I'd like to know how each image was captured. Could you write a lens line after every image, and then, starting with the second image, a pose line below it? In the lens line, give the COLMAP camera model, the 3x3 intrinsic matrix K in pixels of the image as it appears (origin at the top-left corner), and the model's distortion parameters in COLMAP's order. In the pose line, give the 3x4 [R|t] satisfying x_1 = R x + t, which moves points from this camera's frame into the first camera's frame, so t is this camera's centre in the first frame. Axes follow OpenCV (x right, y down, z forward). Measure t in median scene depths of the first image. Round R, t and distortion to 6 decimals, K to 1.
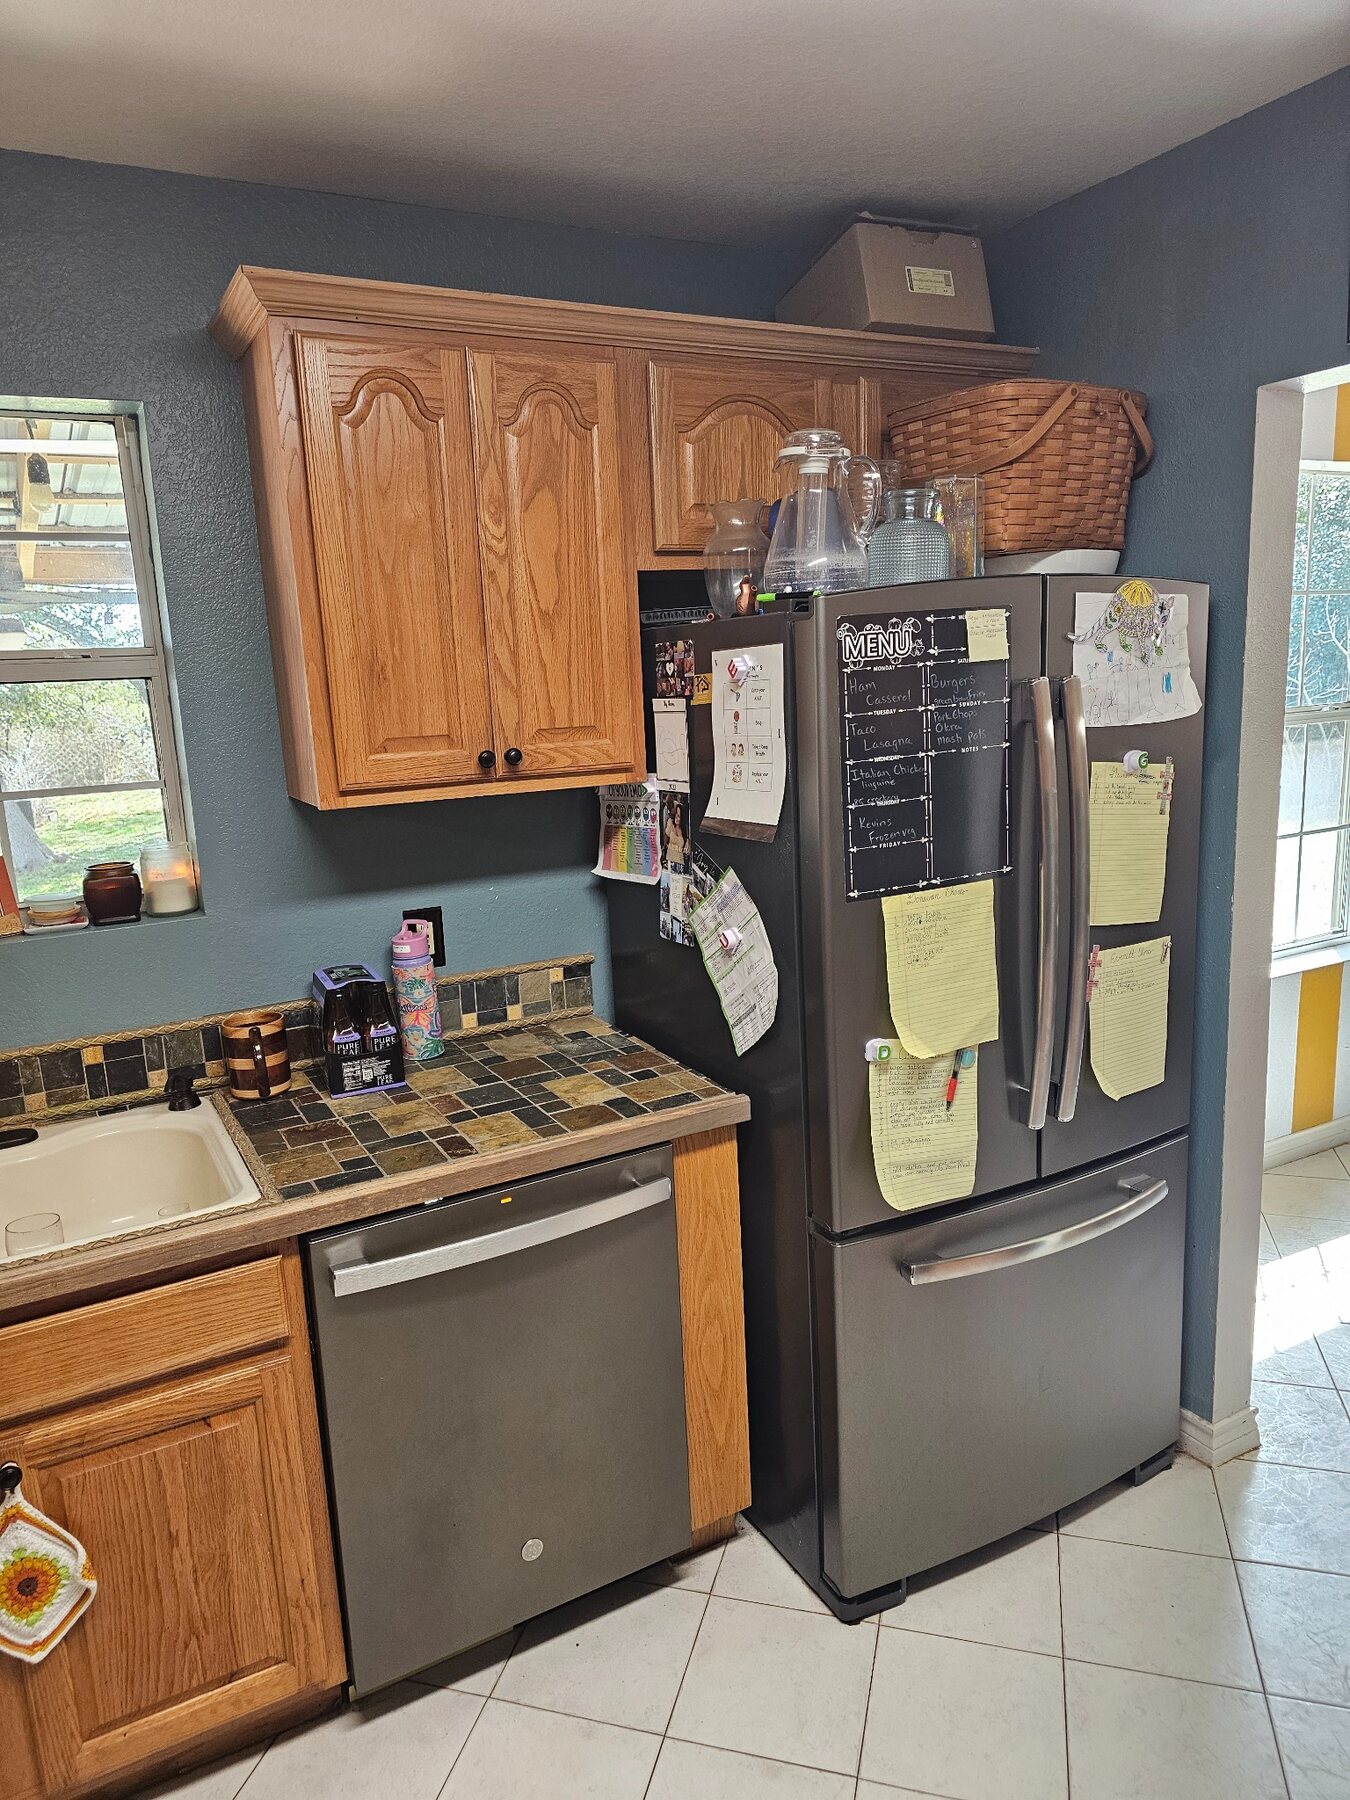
lens RADIAL K [[1140.9, 0, 659.7], [0, 1140.9, 918.2], [0, 0, 1]] dist [0.053324, -0.040079]
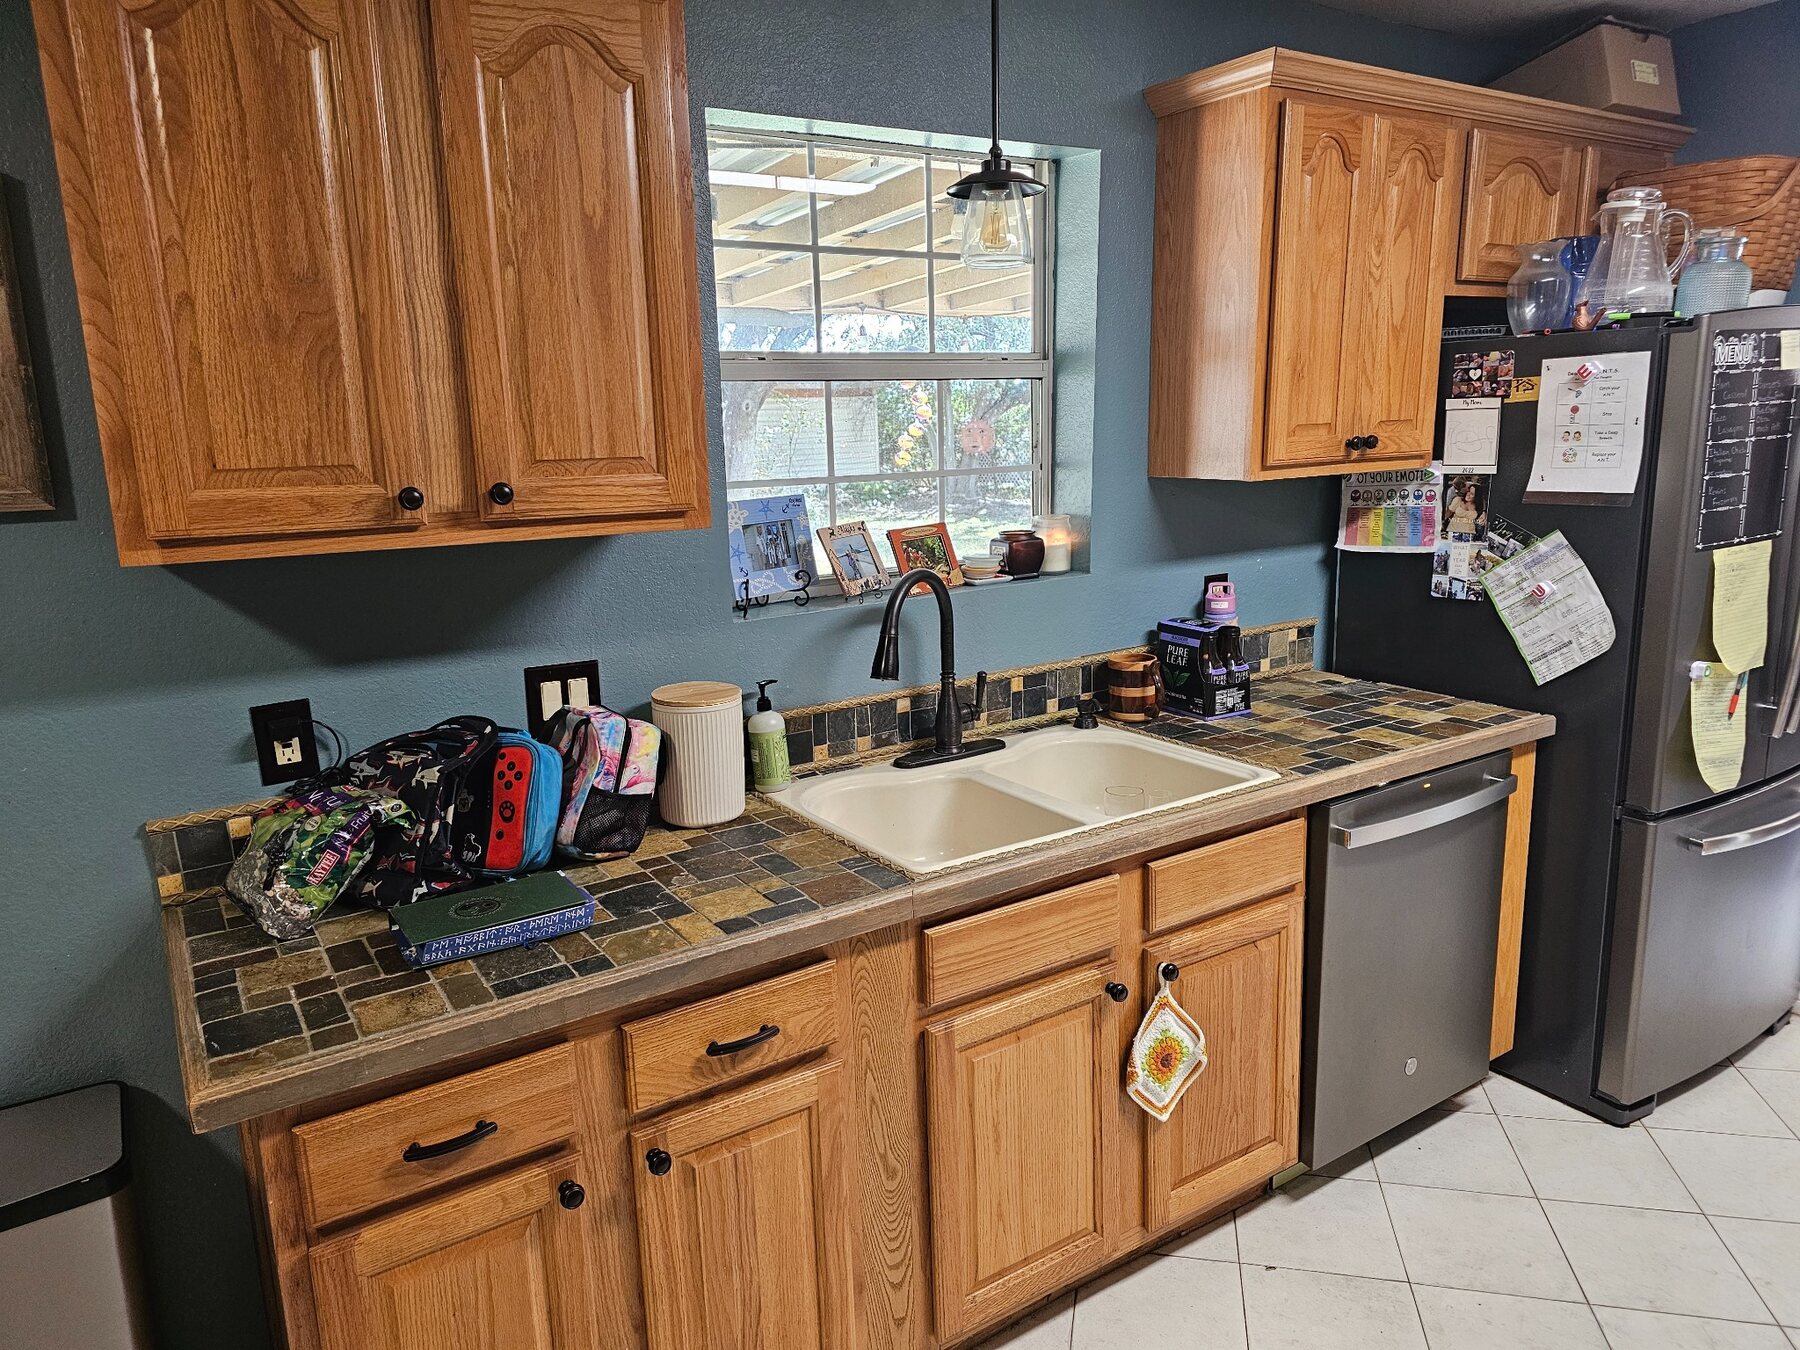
lens RADIAL K [[1140.9, 0, 898.1], [0, 1140.9, 670.6], [0, 0, 1]] dist [0.053324, -0.040079]
pose [[0.996410, 0.002266, 0.084632, -0.738863], [-0.002644, 0.999987, 0.004355, 0.101758], [-0.084621, -0.004563, 0.996403, -0.203867]]
